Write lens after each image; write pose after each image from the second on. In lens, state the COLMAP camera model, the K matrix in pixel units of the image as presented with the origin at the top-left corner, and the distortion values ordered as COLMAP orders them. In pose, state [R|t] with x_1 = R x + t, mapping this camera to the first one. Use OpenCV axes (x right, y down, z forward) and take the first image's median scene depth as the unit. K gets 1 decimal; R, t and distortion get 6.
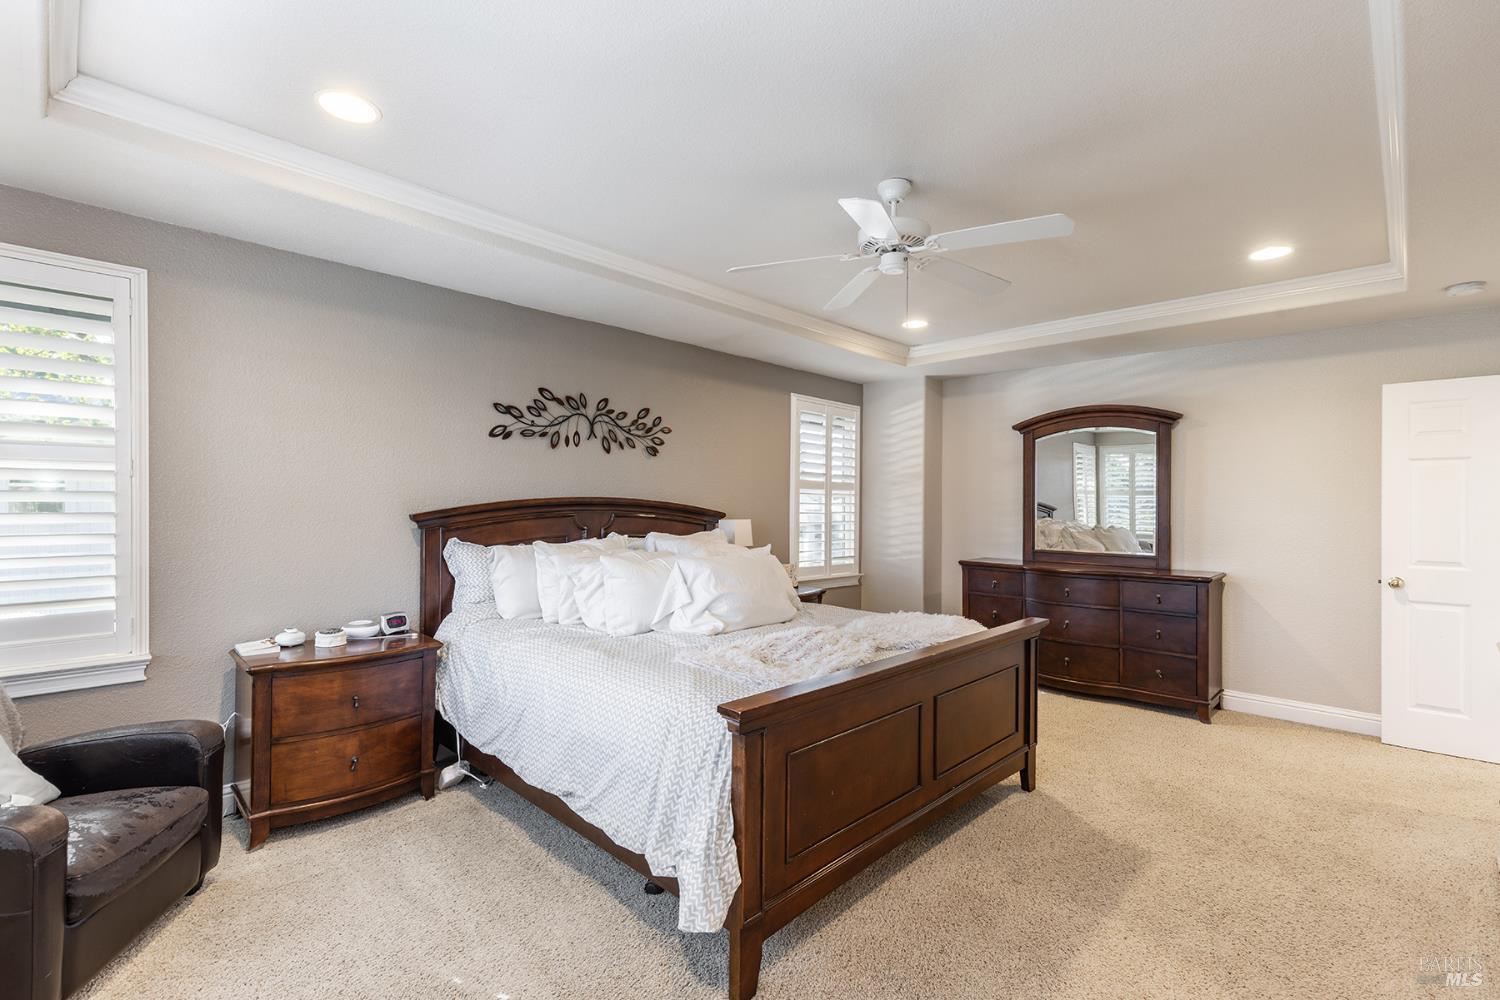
lens RADIAL K [[676.3, 0, 755.5], [0, 676.3, 506.3], [0, 0, 1]] dist [0.001908, 0.000004]
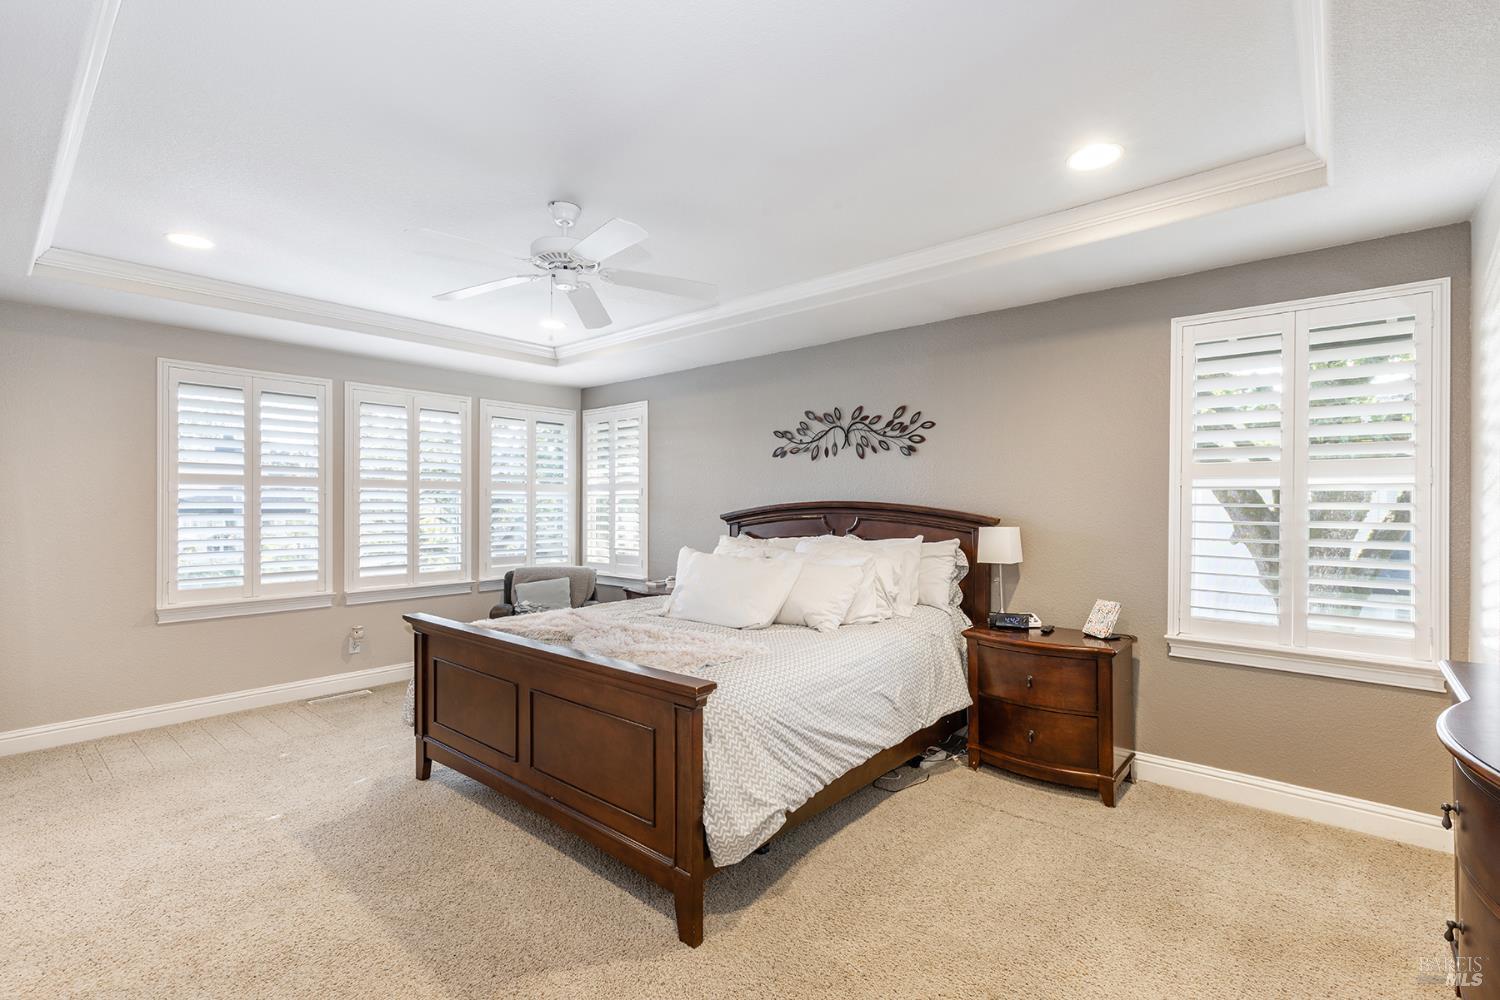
lens RADIAL K [[676.3, 0, 750.0], [0, 676.3, 498.0], [0, 0, 1]] dist [0.001908, 0.000004]
pose [[0.049656, -0.023711, -0.998485, 0.831068], [-0.004330, 0.999704, -0.023955, 0.007755], [0.998757, 0.005513, 0.049539, 0.798791]]
